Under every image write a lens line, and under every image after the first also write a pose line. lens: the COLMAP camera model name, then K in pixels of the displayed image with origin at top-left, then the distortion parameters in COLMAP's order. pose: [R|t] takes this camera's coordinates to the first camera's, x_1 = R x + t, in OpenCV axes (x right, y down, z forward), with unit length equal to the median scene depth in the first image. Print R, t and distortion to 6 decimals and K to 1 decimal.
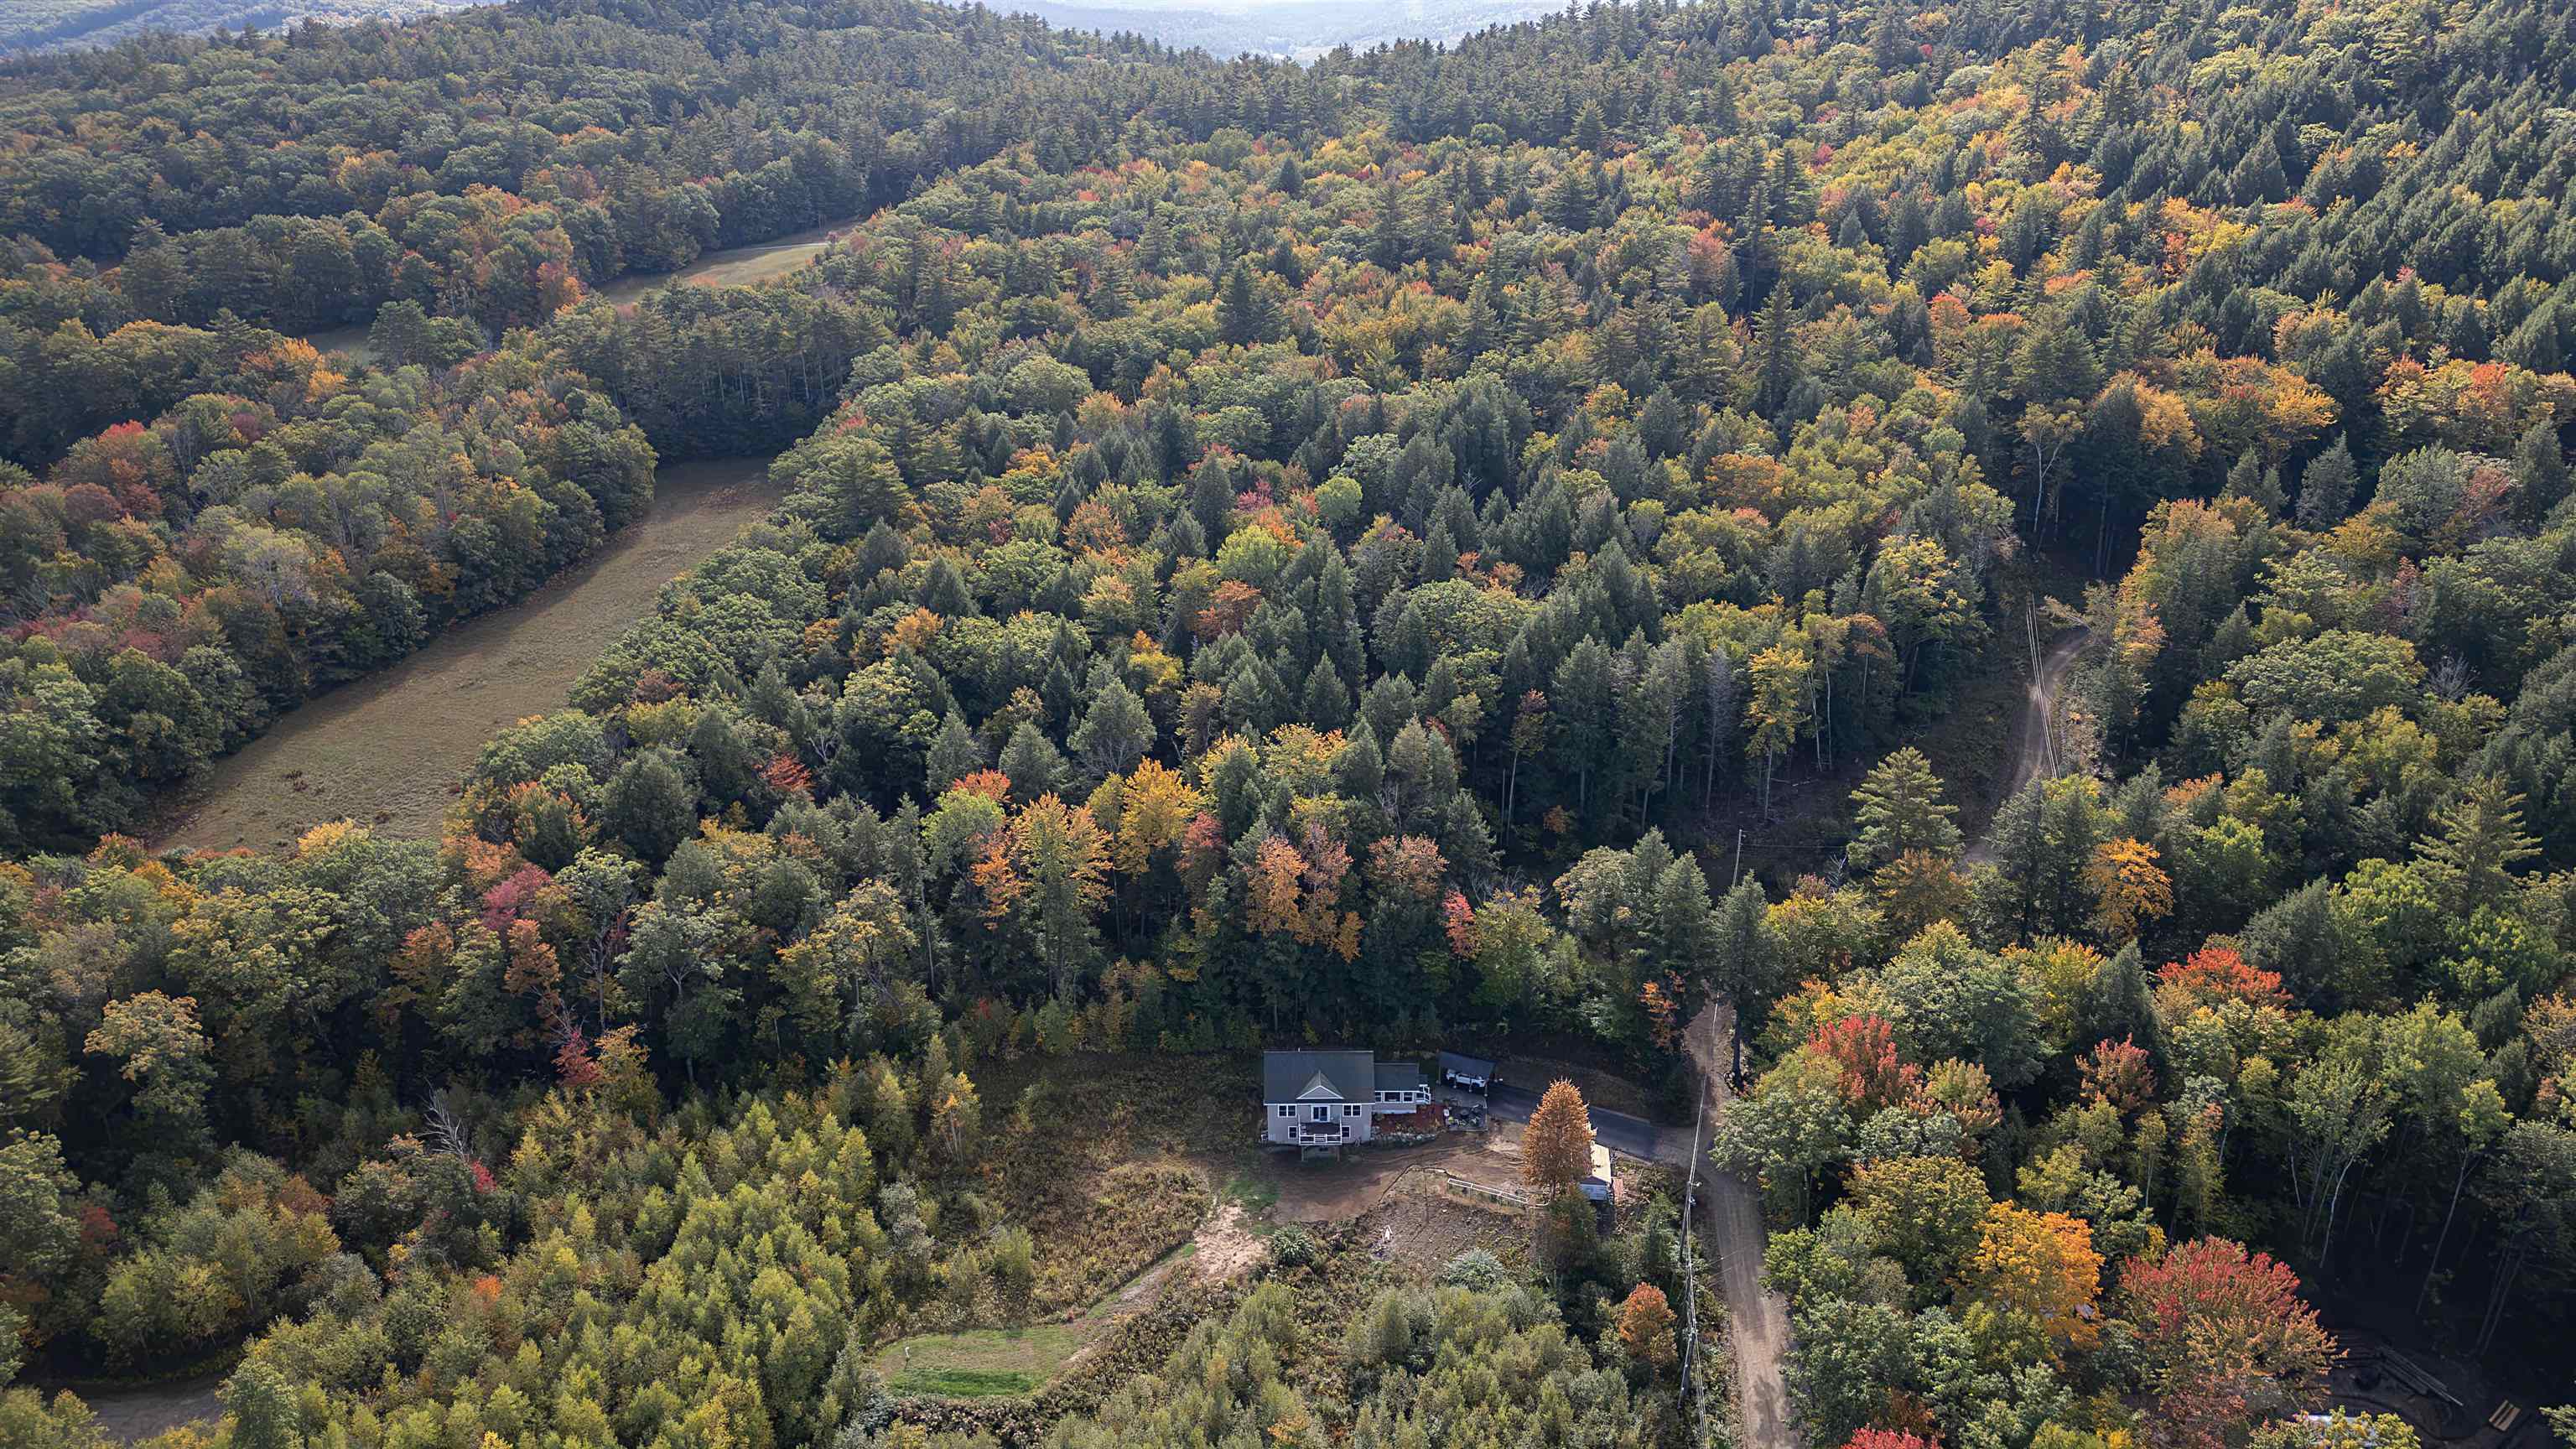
lens RADIAL K [[1844.8, 0, 1291.1], [0, 1844.8, 746.2], [0, 0, 1]] dist [0.069158, -0.062065]
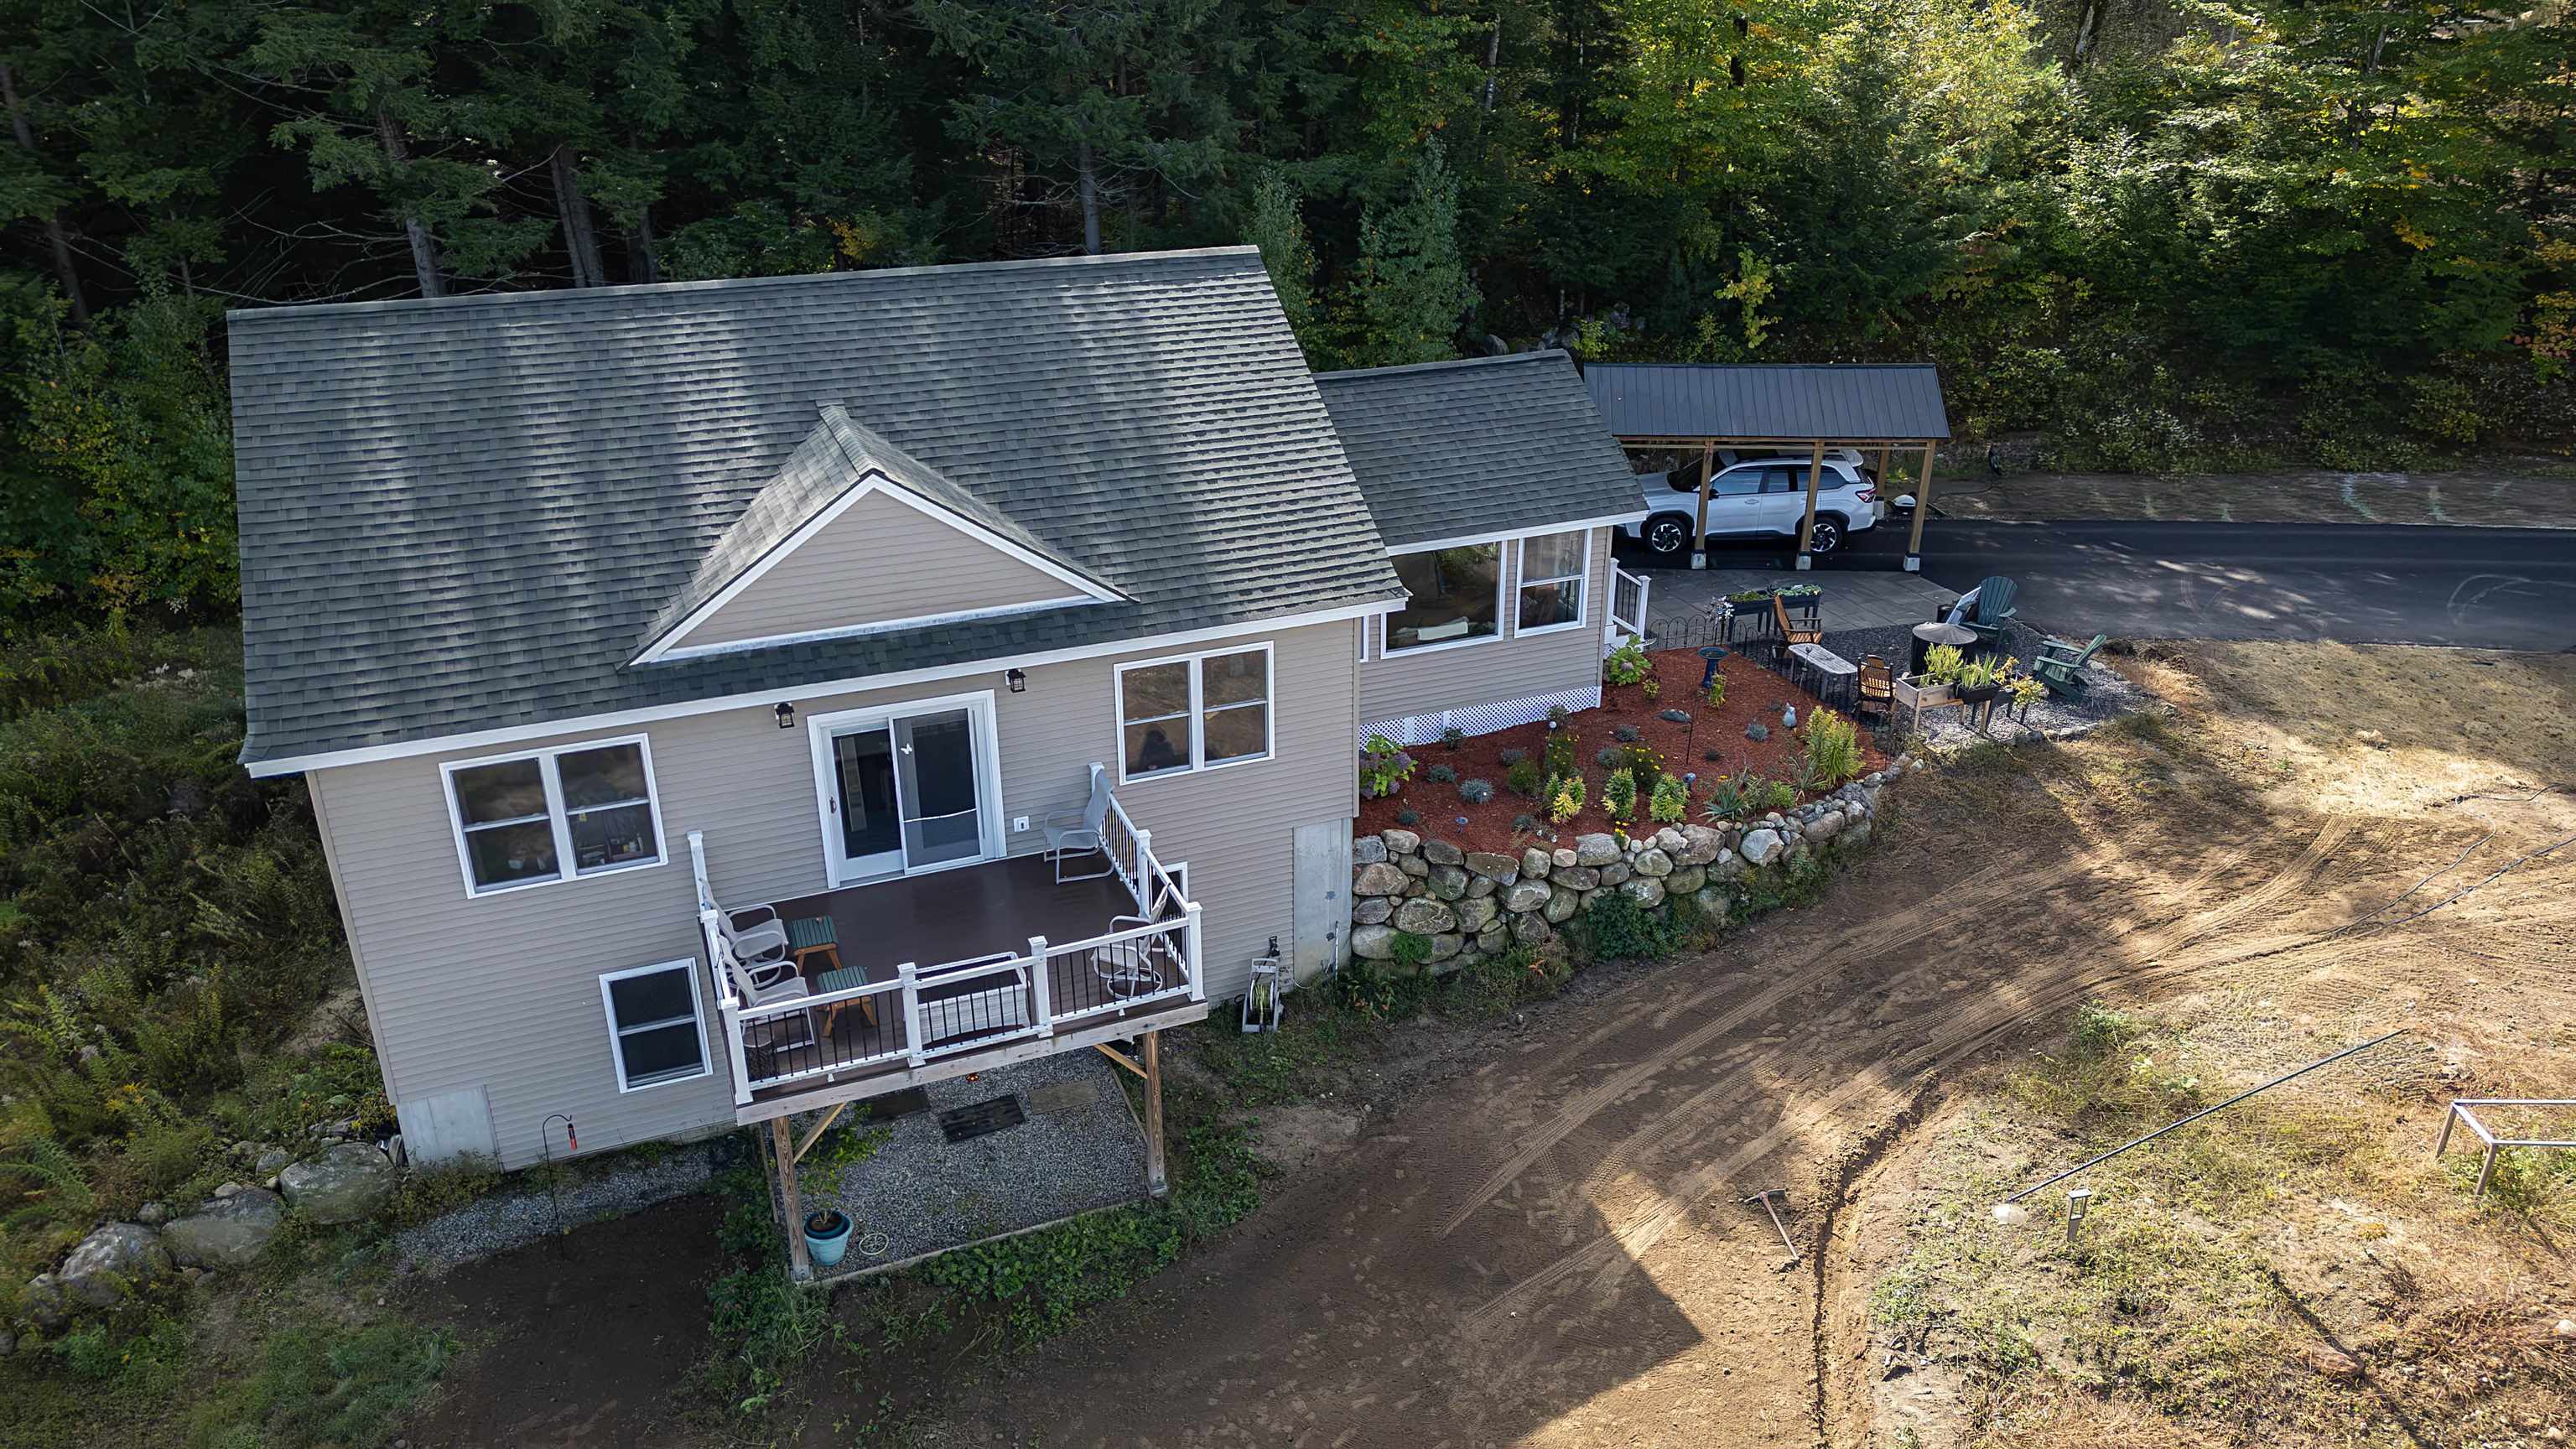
lens RADIAL K [[1844.8, 0, 1308.0], [0, 1844.8, 722.6], [0, 0, 1]] dist [0.069158, -0.062065]
pose [[0.934483, -0.149402, 0.323142, 0.002050], [0.140418, 0.988774, 0.051079, 0.104850], [-0.327146, -0.002358, 0.944971, 0.486972]]
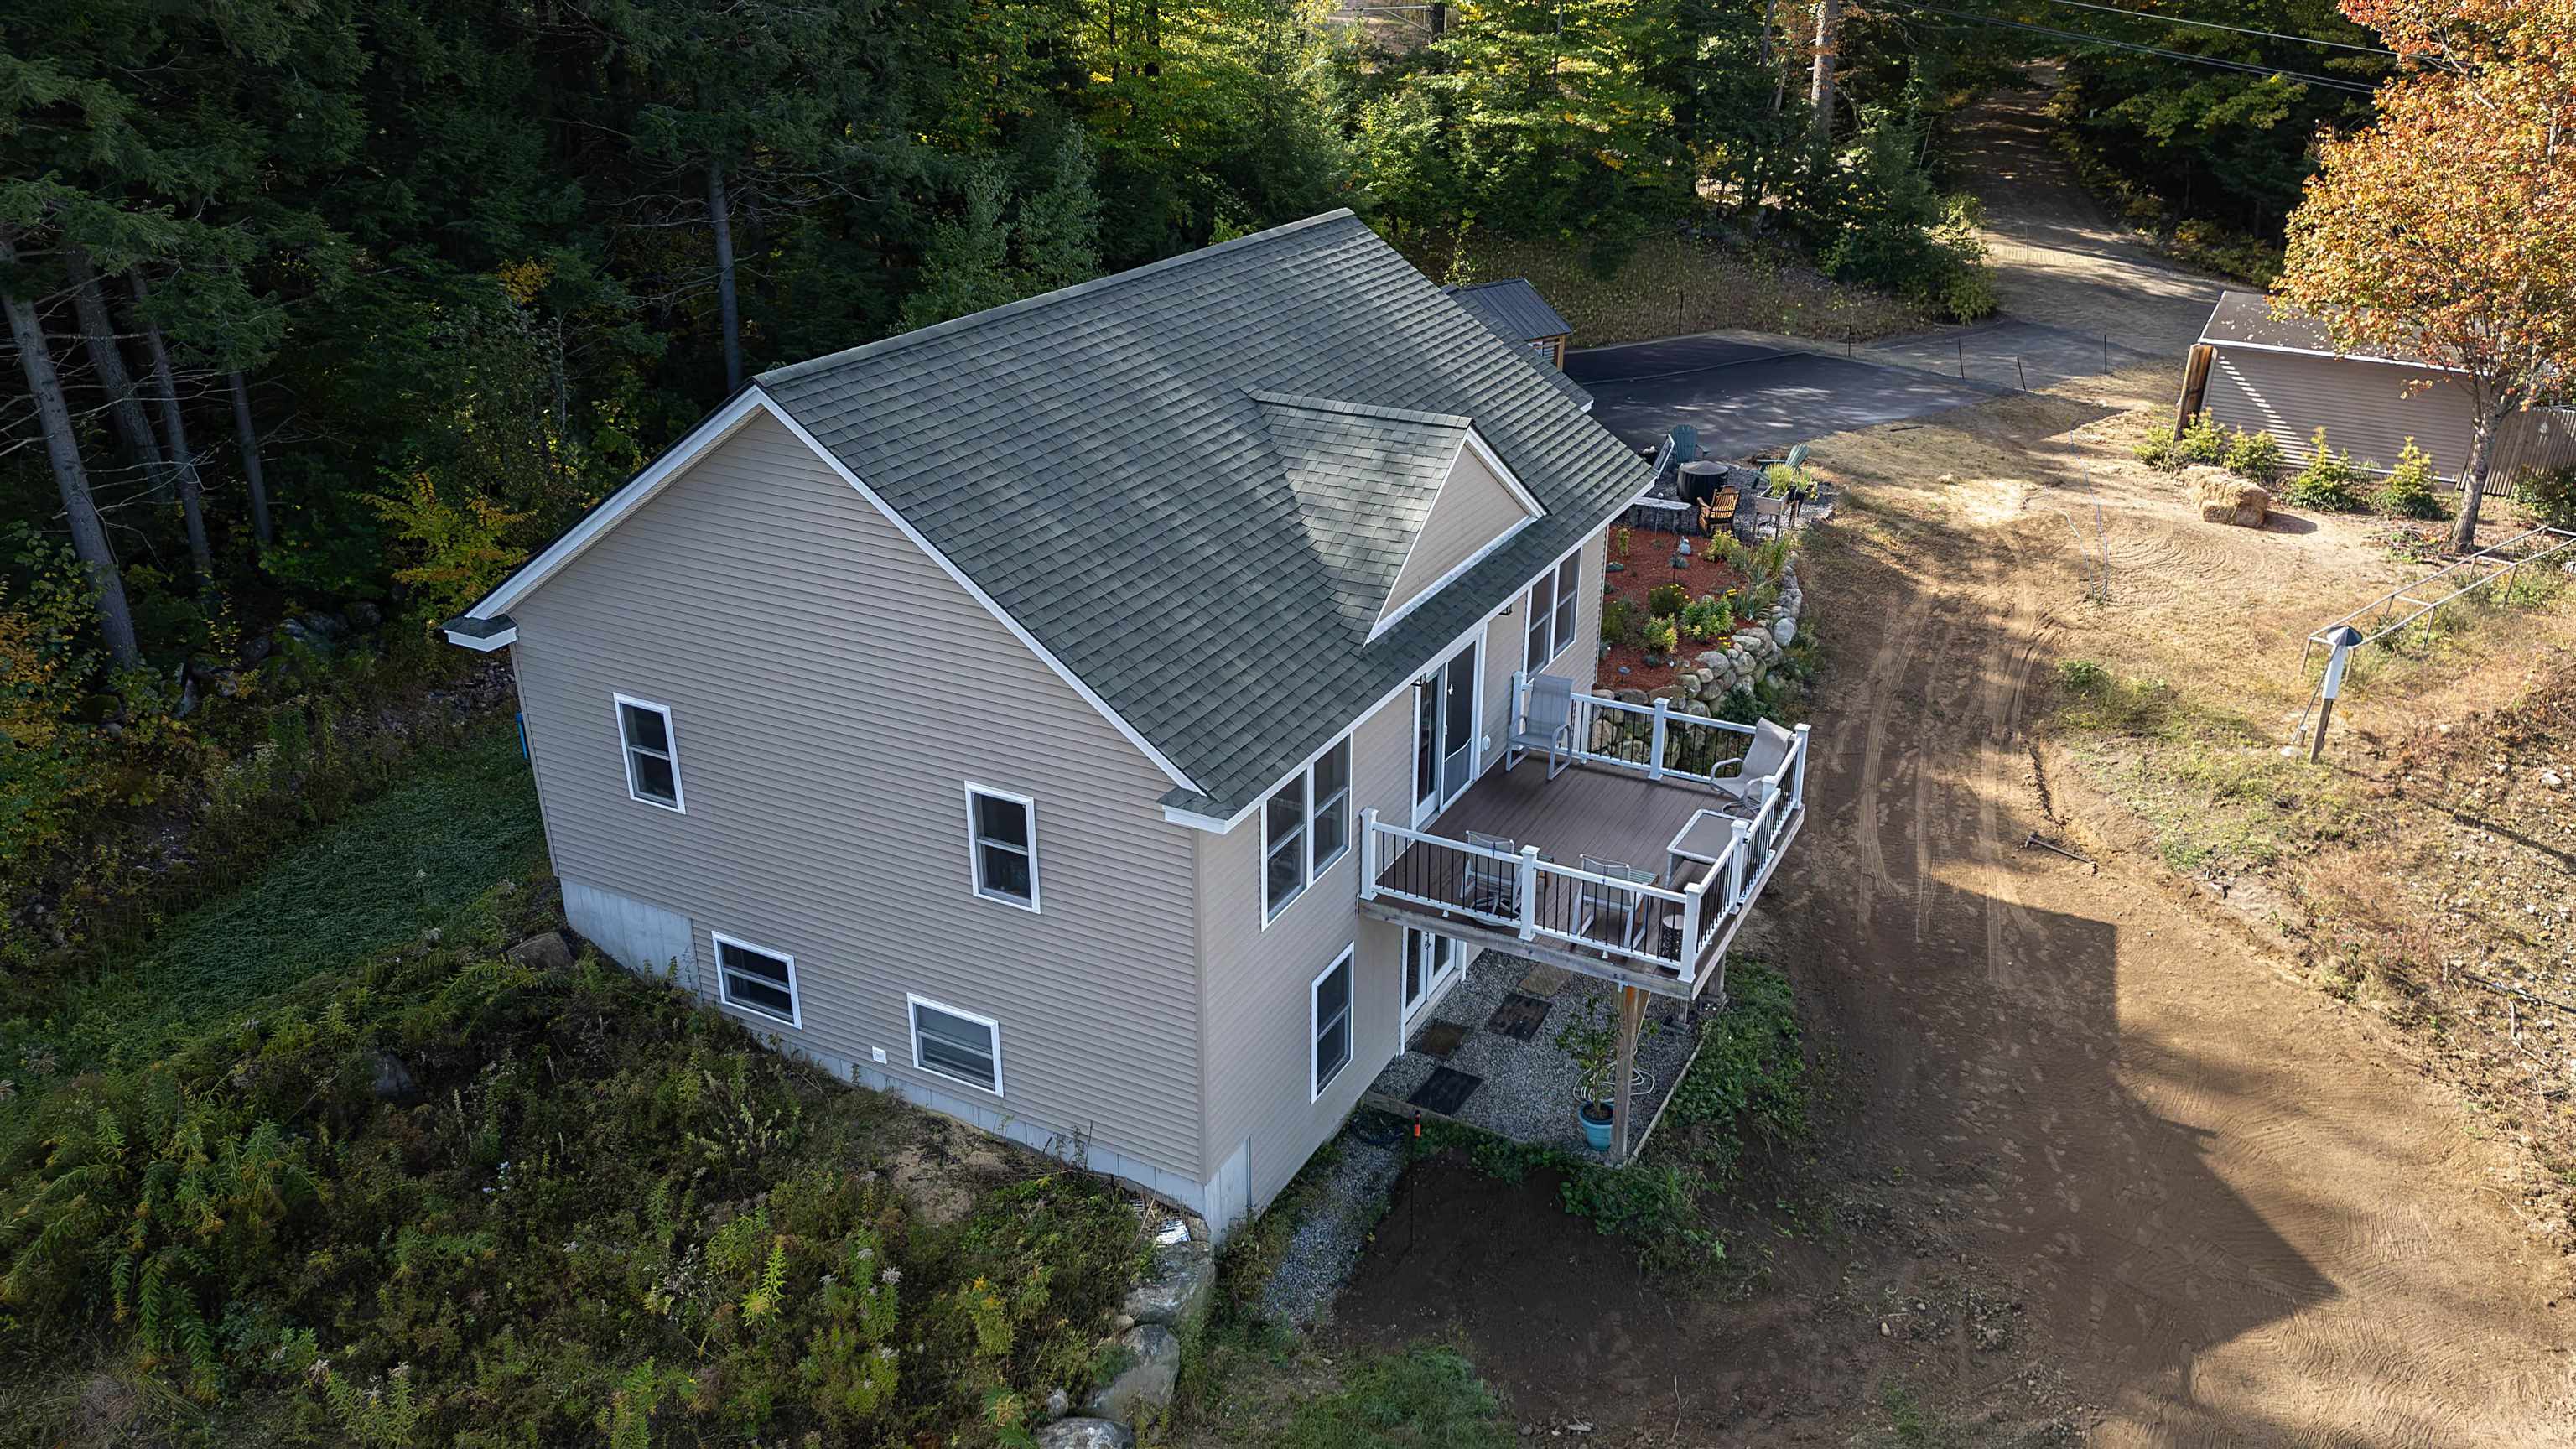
lens RADIAL K [[1844.8, 0, 1297.5], [0, 1844.8, 734.5], [0, 0, 1]] dist [0.069158, -0.062065]
pose [[0.474414, -0.358134, 0.804159, -0.041703], [0.333434, 0.918544, 0.212366, 0.093908], [-0.814710, 0.167385, 0.555184, 0.515525]]
